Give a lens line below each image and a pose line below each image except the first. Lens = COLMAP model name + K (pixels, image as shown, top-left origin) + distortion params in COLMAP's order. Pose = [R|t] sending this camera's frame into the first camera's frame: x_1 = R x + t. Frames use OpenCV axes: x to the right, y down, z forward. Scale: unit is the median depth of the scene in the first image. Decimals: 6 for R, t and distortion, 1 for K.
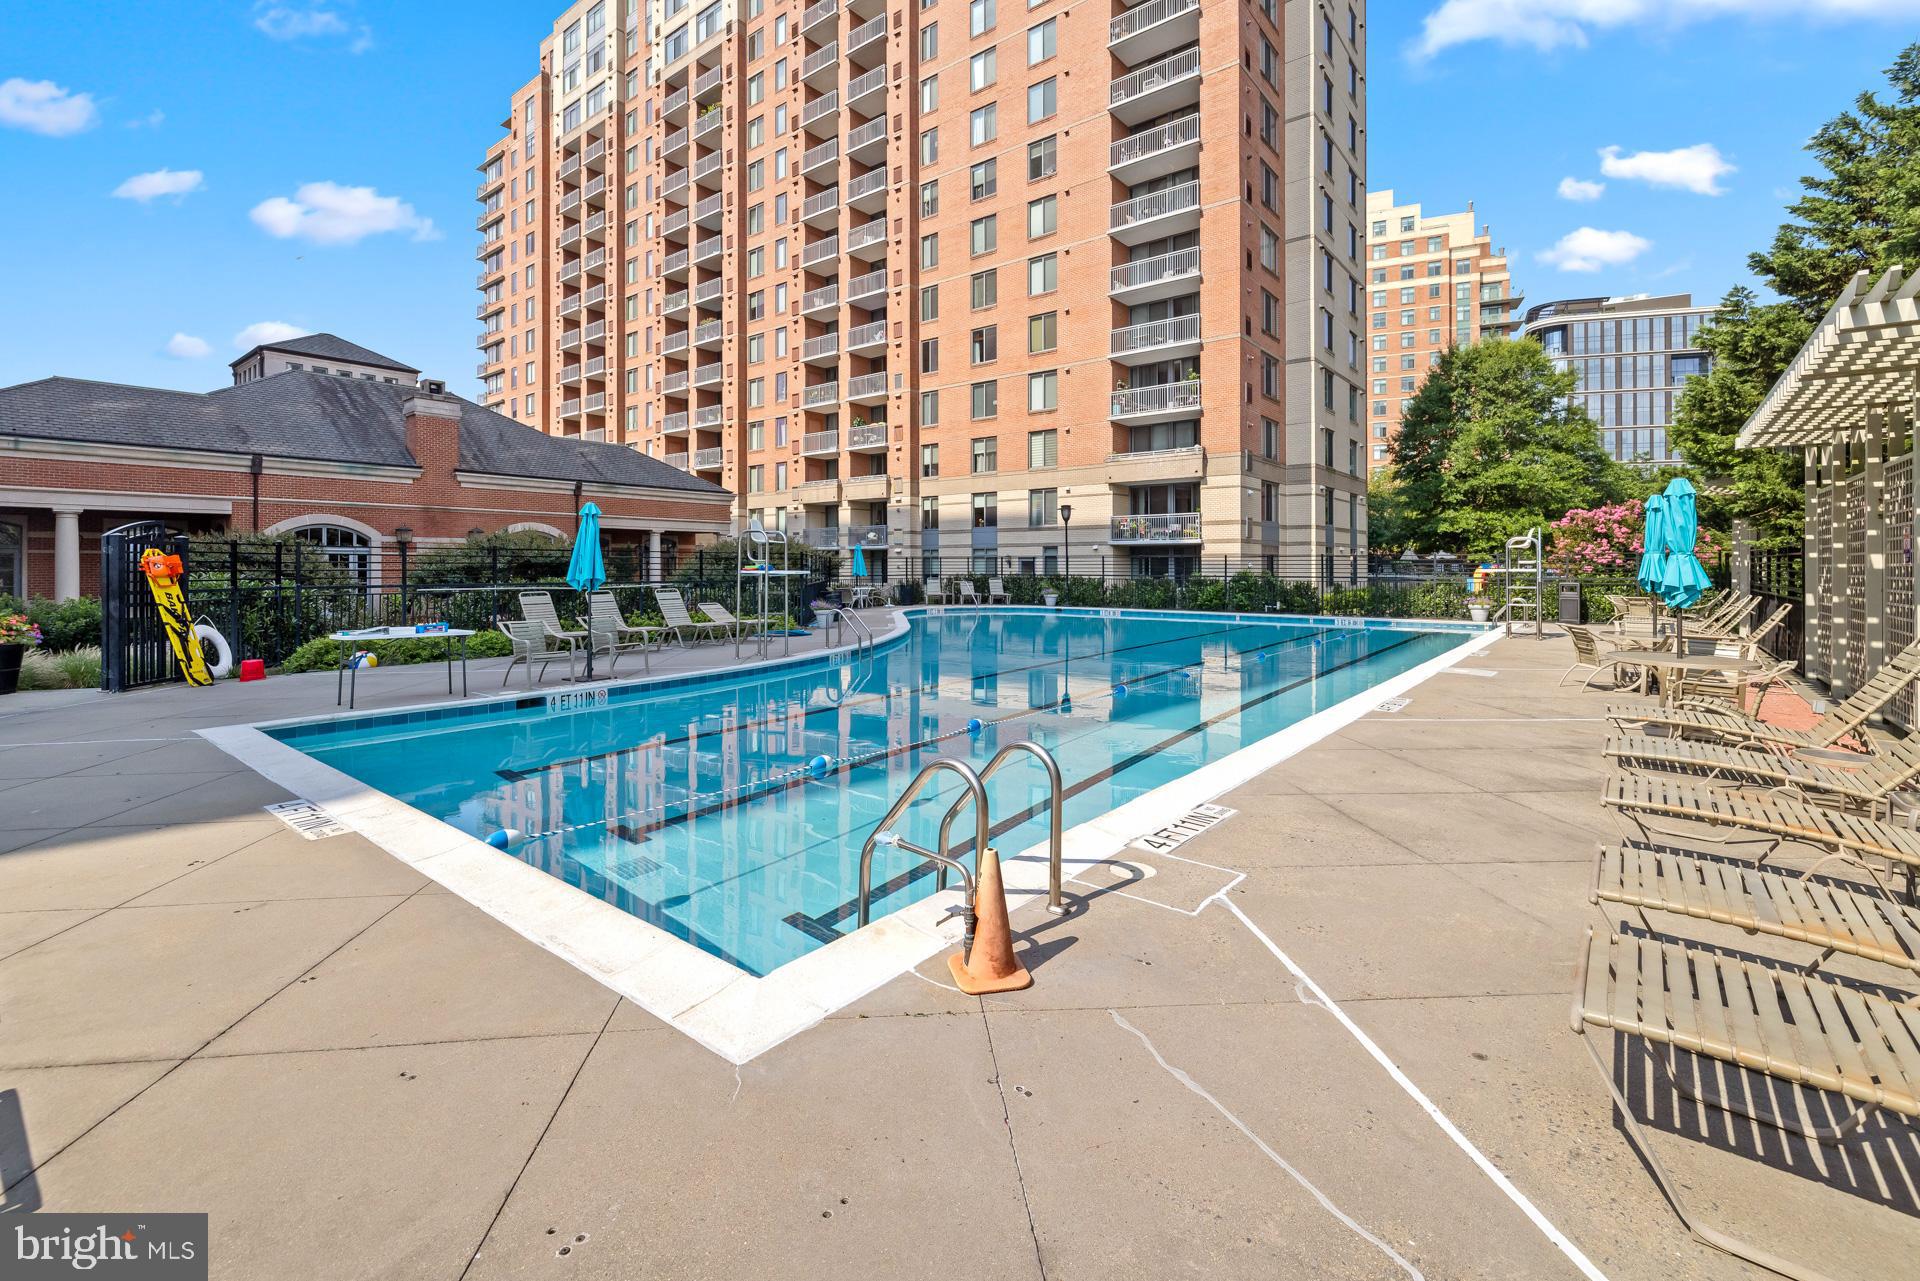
lens RADIAL K [[852.8, 0, 961.7], [0, 852.8, 594.9], [0, 0, 1]] dist [0.001793, 0.000746]
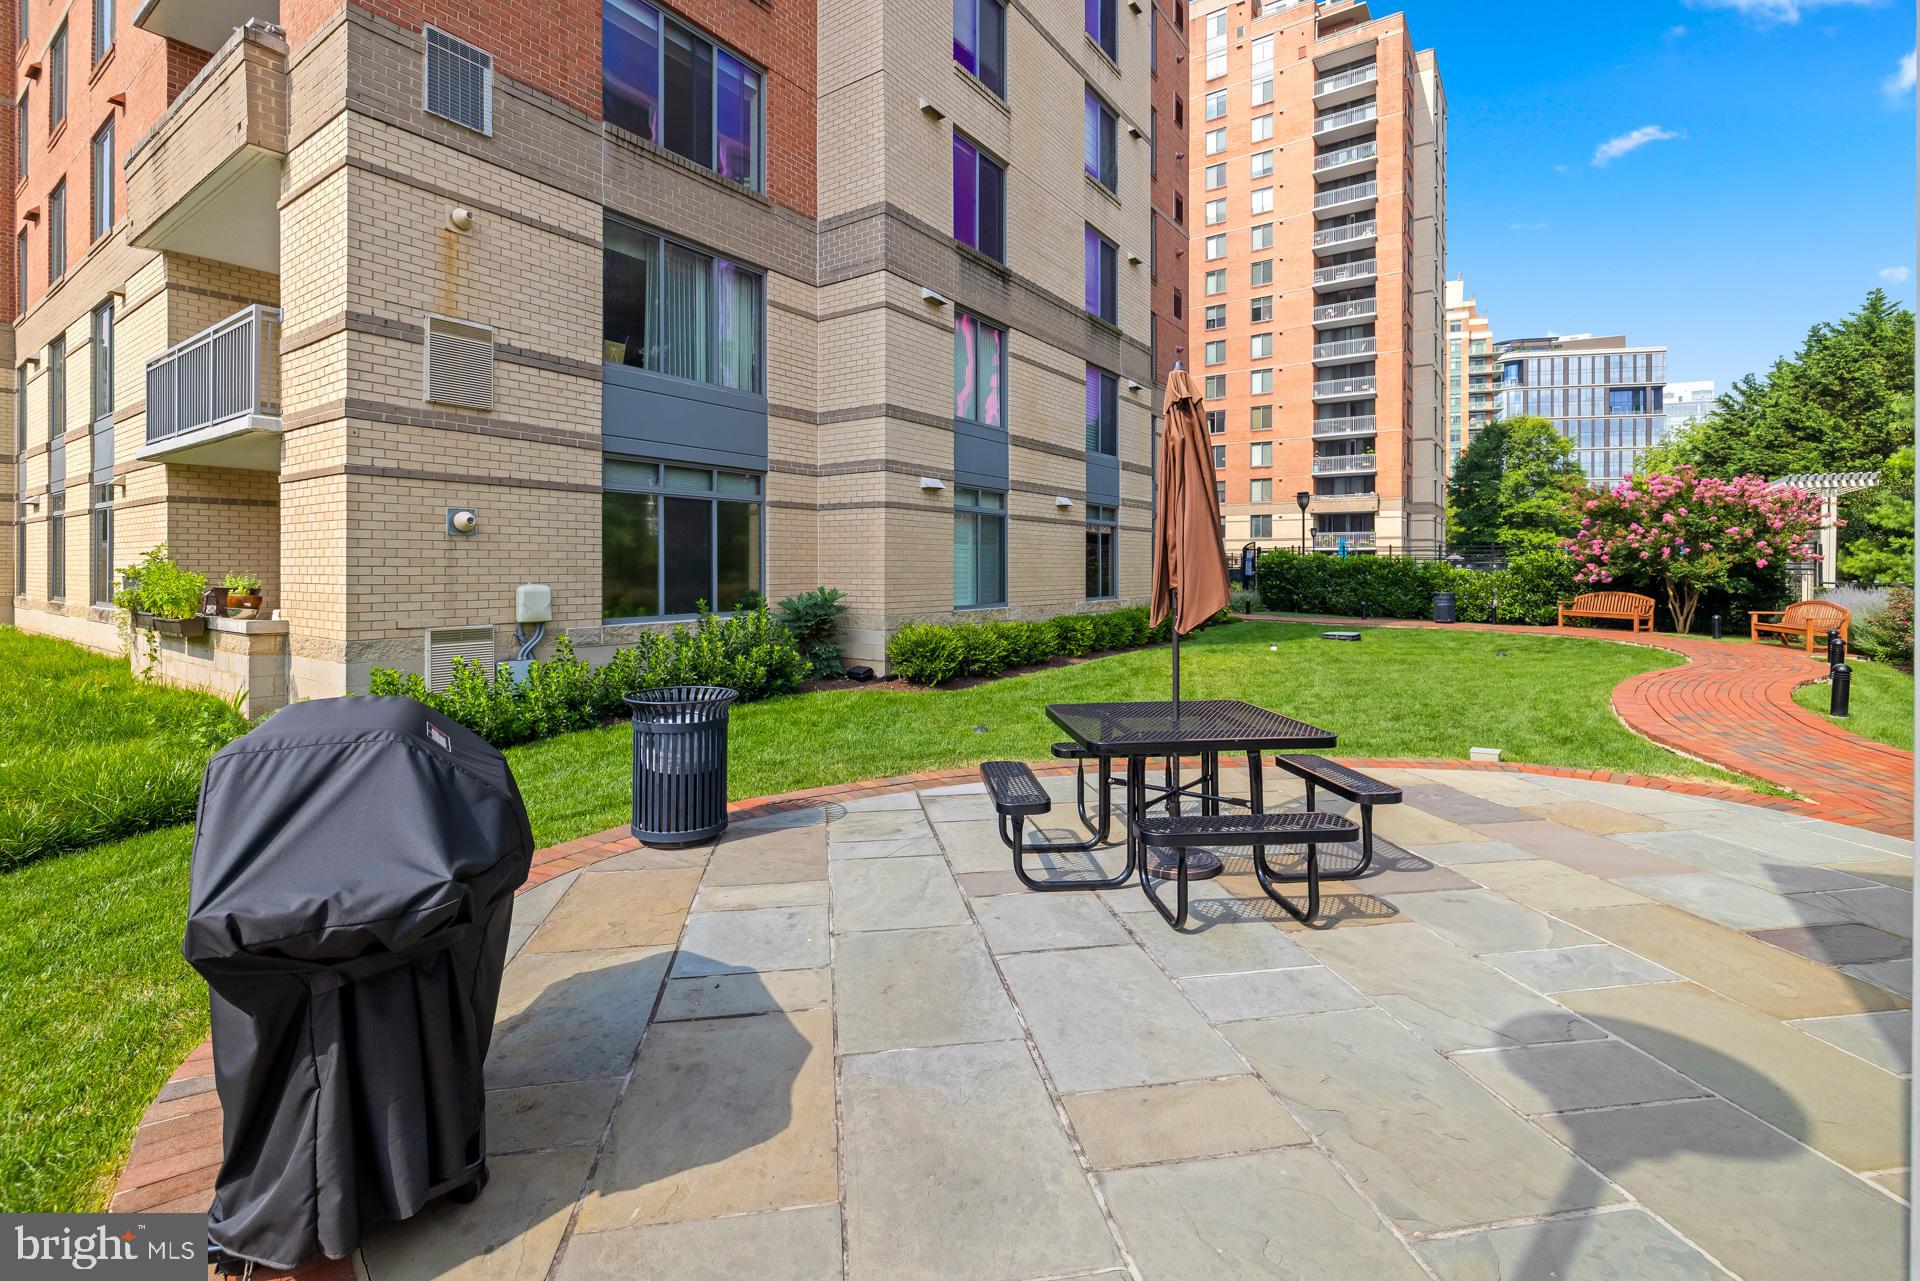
lens RADIAL K [[852.8, 0, 961.7], [0, 852.8, 594.9], [0, 0, 1]] dist [0.001793, 0.000746]
pose [[0.998629, 0.001817, 0.052311, -0.461298], [-0.001660, 0.999994, -0.003044, 0.025568], [-0.052316, 0.002953, 0.998626, -0.476307]]
